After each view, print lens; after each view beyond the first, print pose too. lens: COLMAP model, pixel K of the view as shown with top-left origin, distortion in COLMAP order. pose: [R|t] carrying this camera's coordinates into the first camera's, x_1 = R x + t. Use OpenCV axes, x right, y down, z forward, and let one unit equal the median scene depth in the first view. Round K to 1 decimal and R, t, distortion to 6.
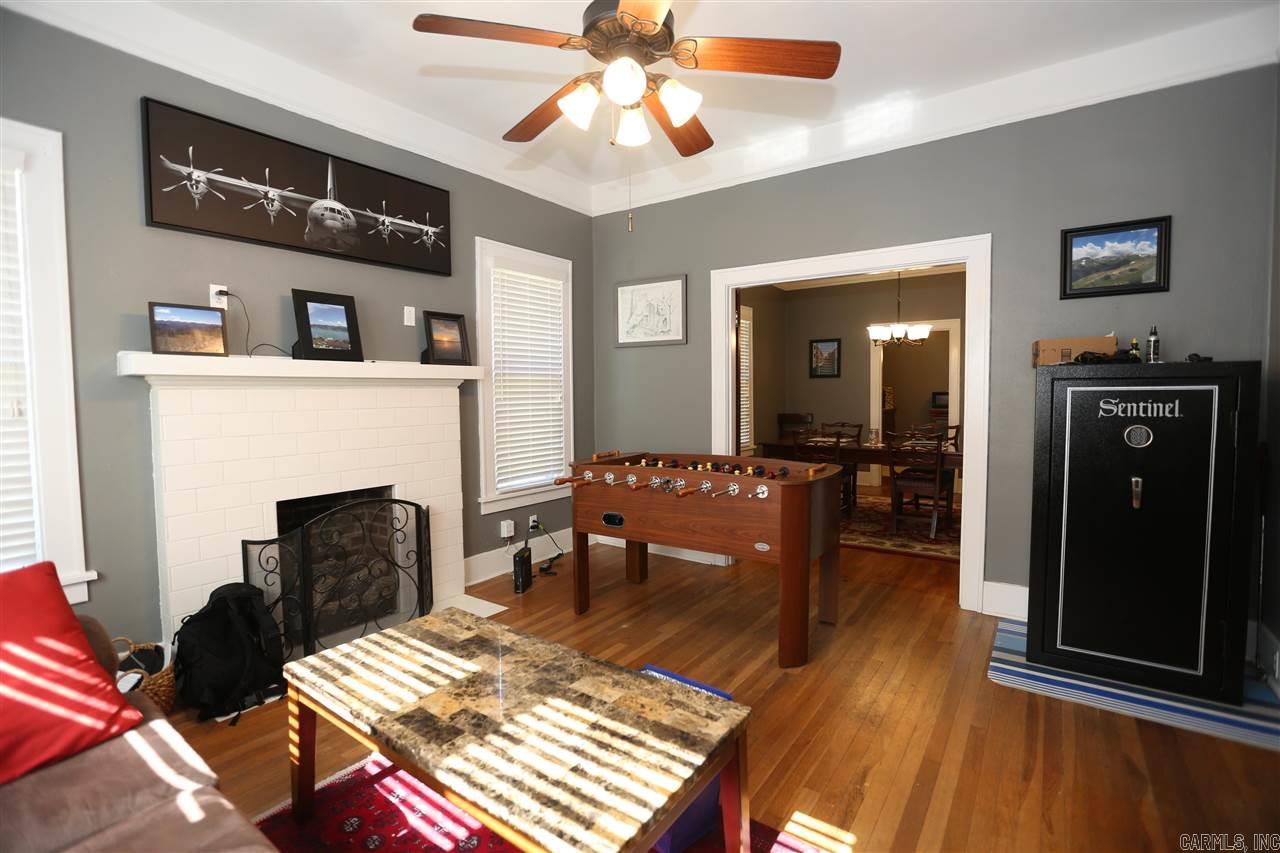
lens RADIAL K [[580.7, 0, 634.9], [0, 580.7, 423.6], [0, 0, 1]] dist [-0.053685, 0.018194]
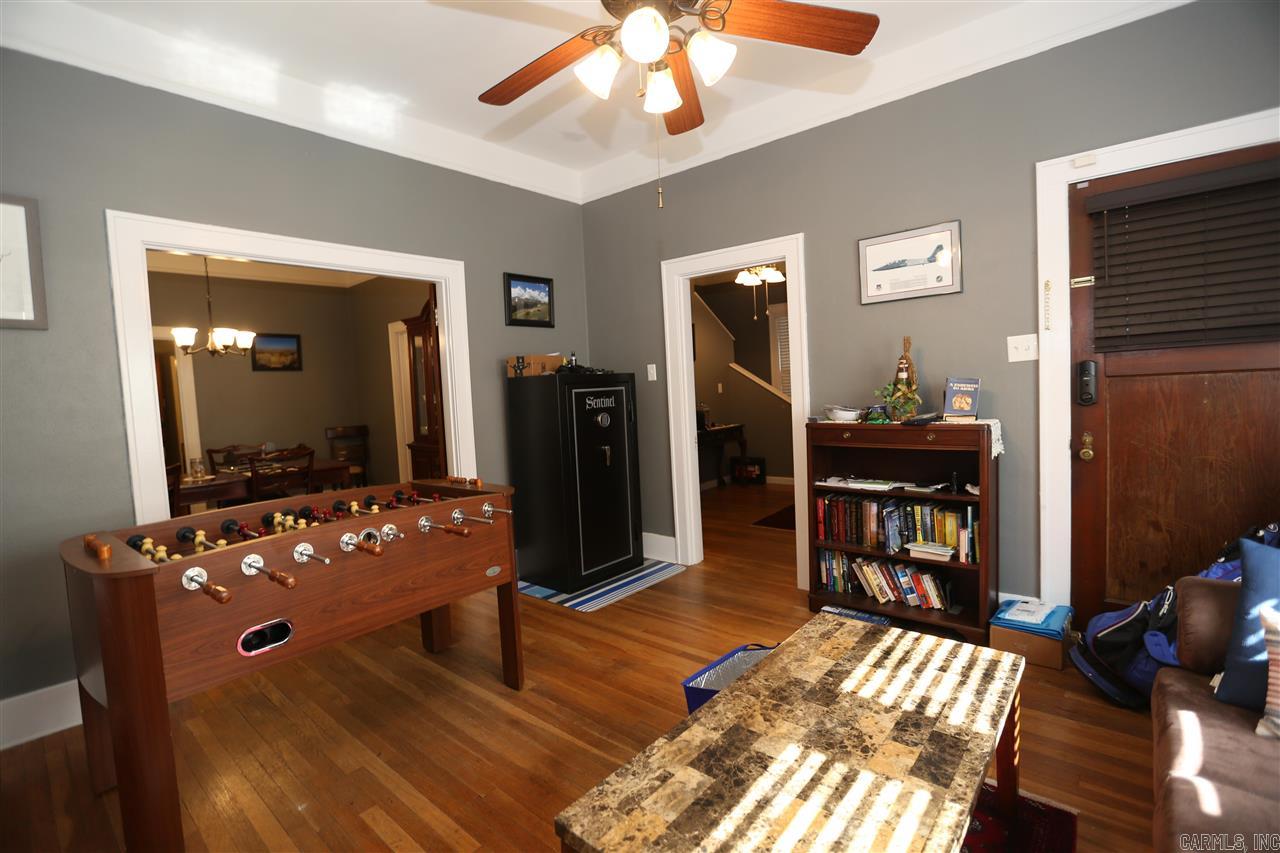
lens RADIAL K [[580.7, 0, 634.9], [0, 580.7, 423.6], [0, 0, 1]] dist [-0.053685, 0.018194]
pose [[0.086227, -0.057848, 0.994595, -0.702549], [0.101240, 0.993654, 0.049016, -0.037341], [-0.991118, 0.096466, 0.091536, 0.760721]]
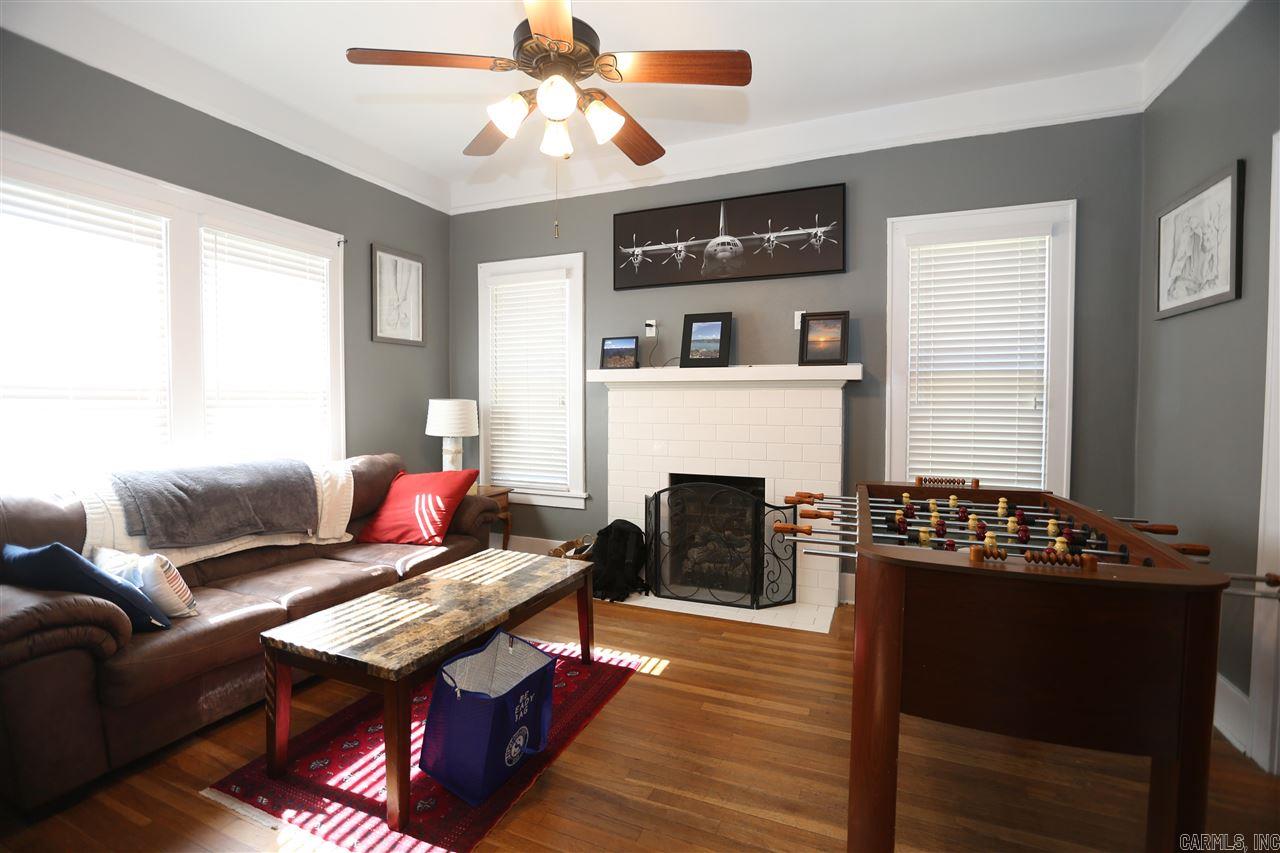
lens RADIAL K [[580.7, 0, 634.9], [0, 580.7, 423.6], [0, 0, 1]] dist [-0.053685, 0.018194]
pose [[0.217761, 0.046847, -0.974877, 0.820009], [-0.058533, 0.997676, 0.034868, -0.029020], [0.974245, 0.049470, 0.219997, 0.710012]]
